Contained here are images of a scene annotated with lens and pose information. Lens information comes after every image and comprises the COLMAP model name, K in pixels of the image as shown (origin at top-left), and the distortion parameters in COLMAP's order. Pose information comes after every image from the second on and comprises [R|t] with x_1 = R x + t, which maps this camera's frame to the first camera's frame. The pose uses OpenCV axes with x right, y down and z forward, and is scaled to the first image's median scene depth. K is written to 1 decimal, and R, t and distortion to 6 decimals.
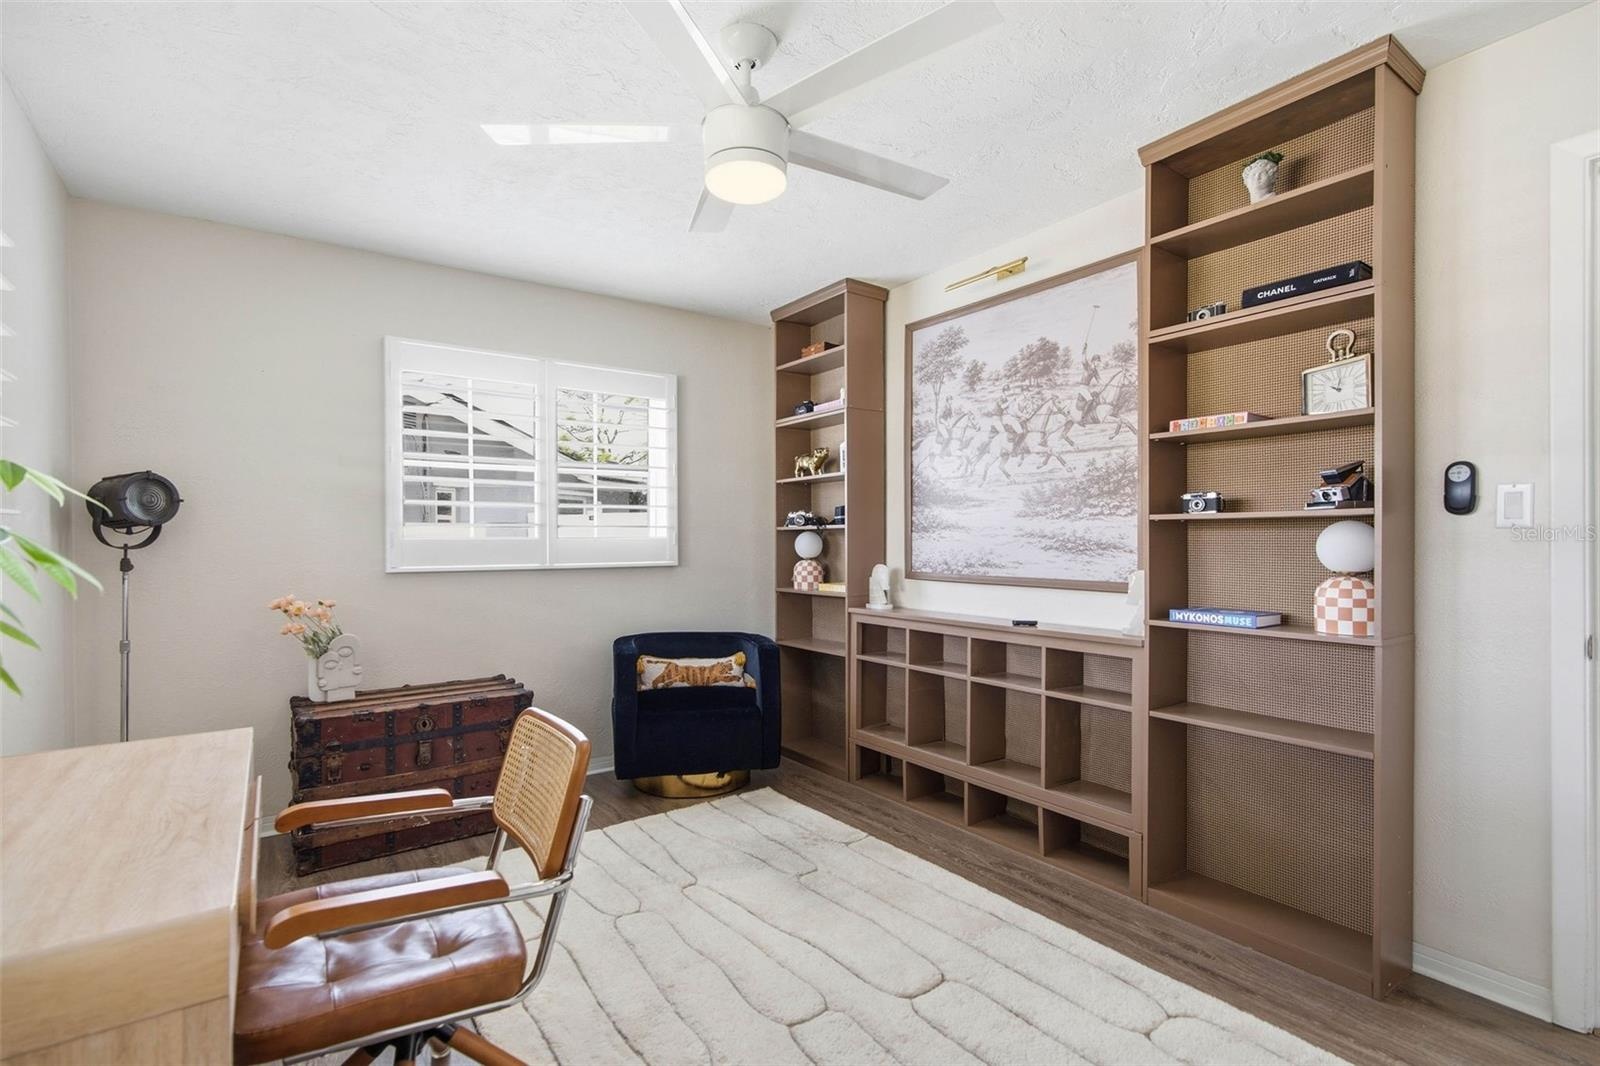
lens RADIAL K [[747.6, 0, 800.0], [0, 747.6, 533.0], [0, 0, 1]] dist [0.000213, 0.000331]
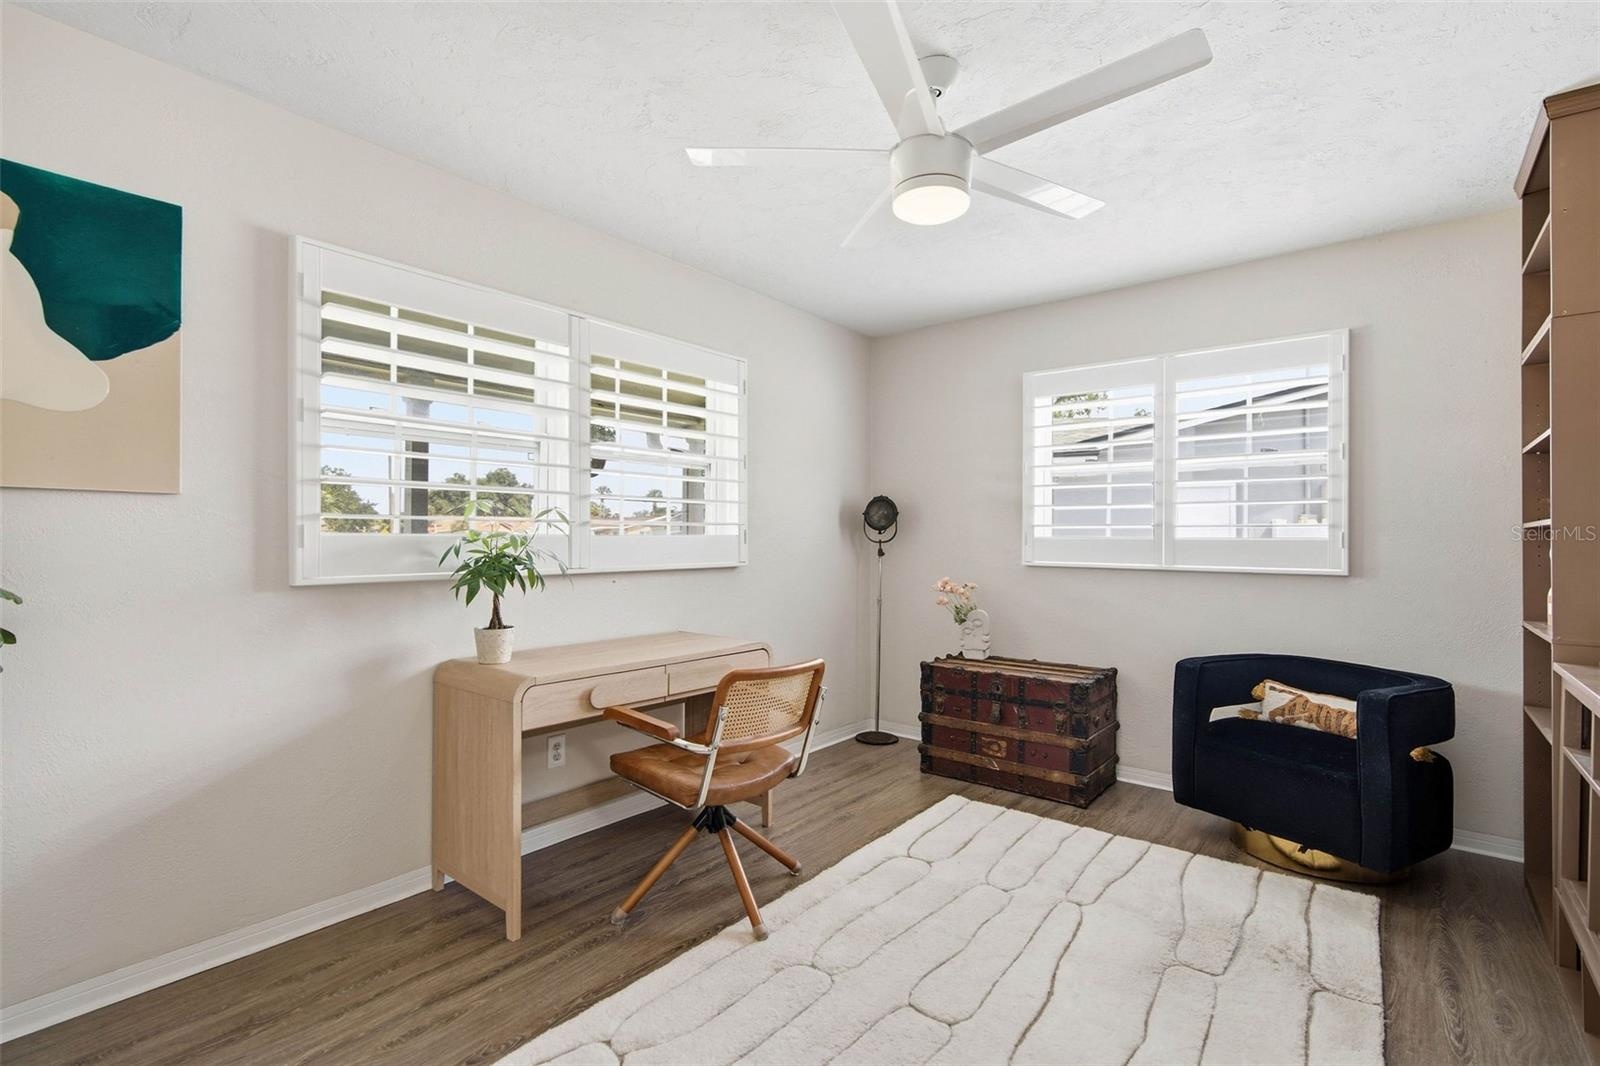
lens RADIAL K [[735.5, 0, 800.0], [0, 735.5, 533.0], [0, 0, 1]] dist [-0.002795, -0.000362]
pose [[0.265469, -0.003416, -0.964113, 0.544815], [-0.001423, 0.999991, -0.003935, 0.005197], [0.964118, 0.002417, 0.265462, 0.343871]]
